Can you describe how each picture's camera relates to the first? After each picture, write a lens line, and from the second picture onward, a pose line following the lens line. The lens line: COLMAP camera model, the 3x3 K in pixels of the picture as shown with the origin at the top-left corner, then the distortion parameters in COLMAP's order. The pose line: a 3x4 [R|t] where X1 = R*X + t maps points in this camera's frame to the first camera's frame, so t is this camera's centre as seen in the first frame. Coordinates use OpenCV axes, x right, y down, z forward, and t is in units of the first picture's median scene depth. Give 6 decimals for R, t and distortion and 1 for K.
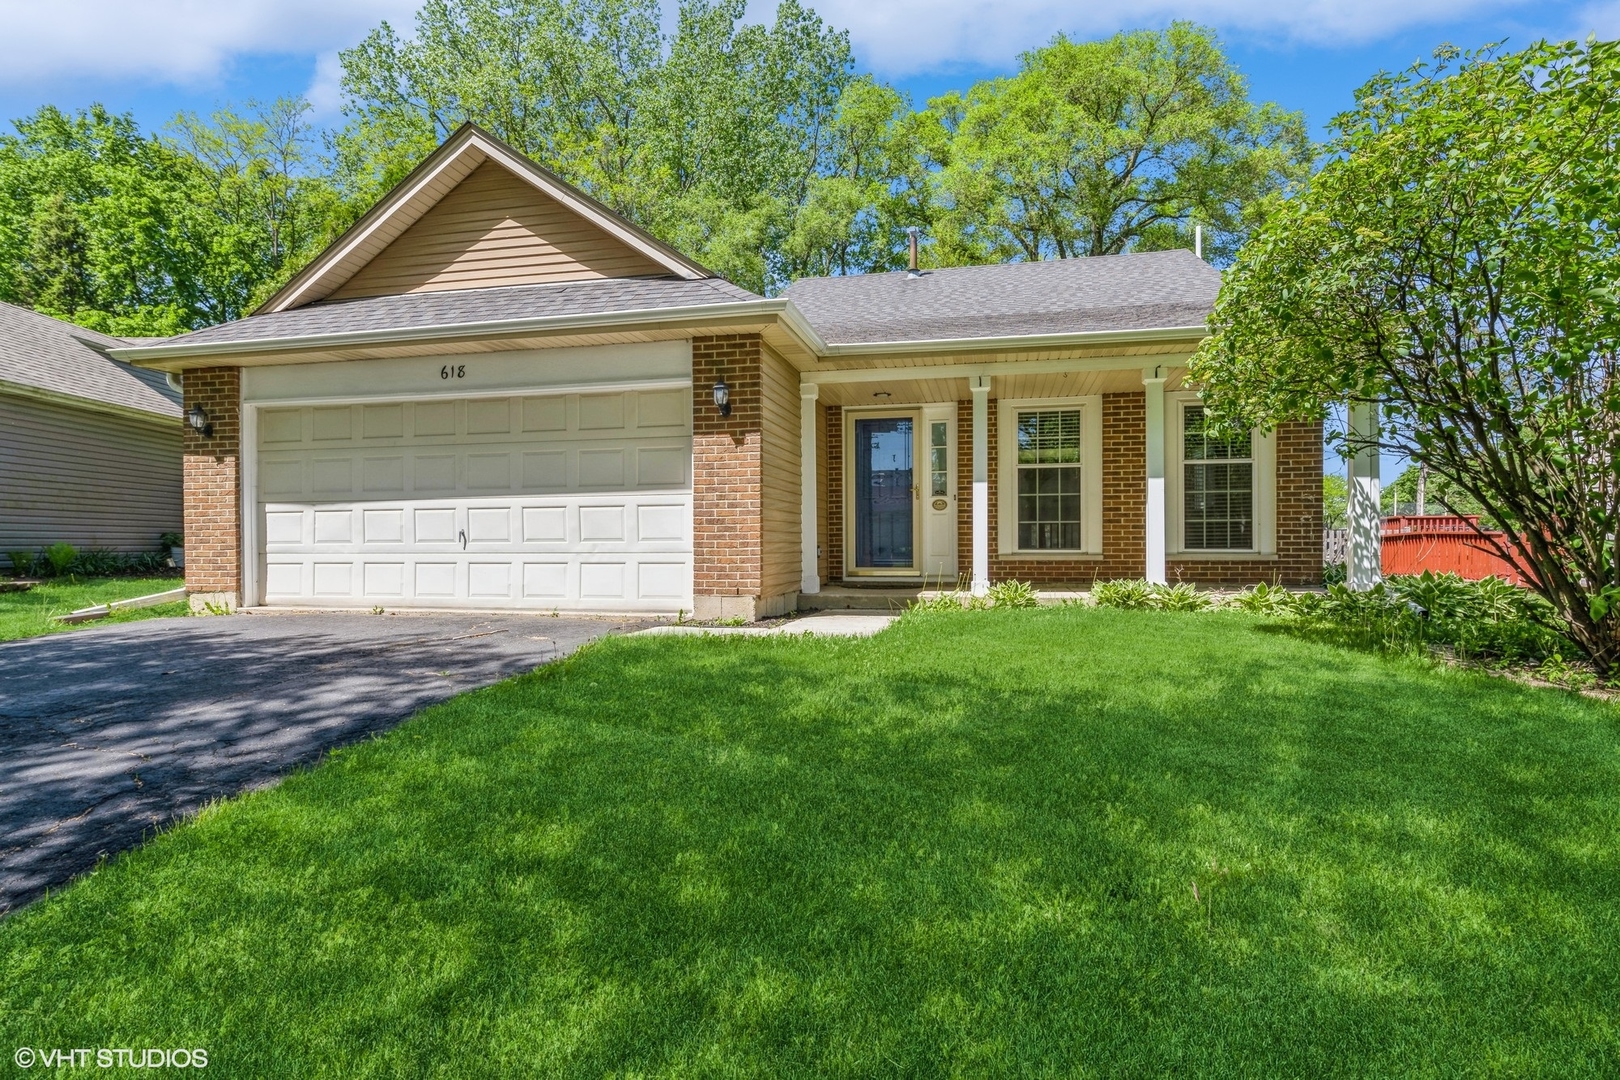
lens RADIAL K [[848.3, 0, 811.8], [0, 848.3, 539.7], [0, 0, 1]] dist [-0.025492, -0.000285]
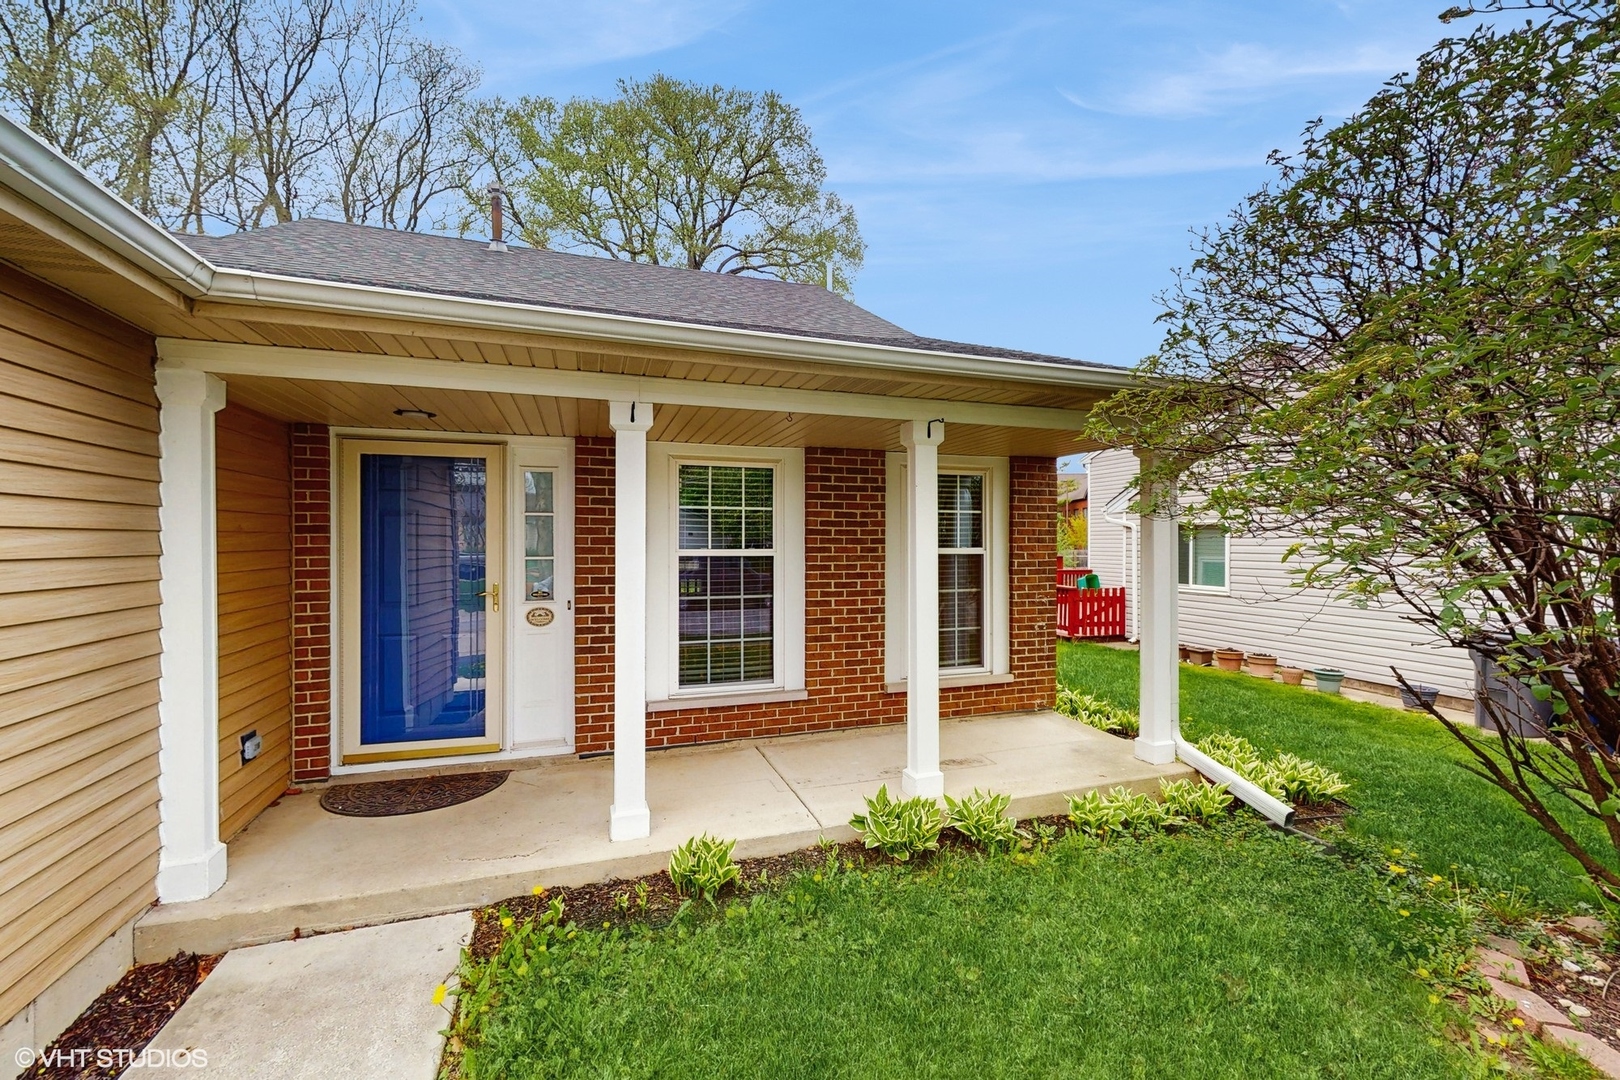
lens RADIAL K [[649.5, 0, 815.6], [0, 649.5, 542.2], [0, 0, 1]] dist [0.000263, 0.000011]
pose [[0.840242, 0.006070, 0.542177, 0.074347], [-0.002688, 0.999972, -0.007029, -0.094869], [-0.542204, 0.004448, 0.840235, 0.571581]]
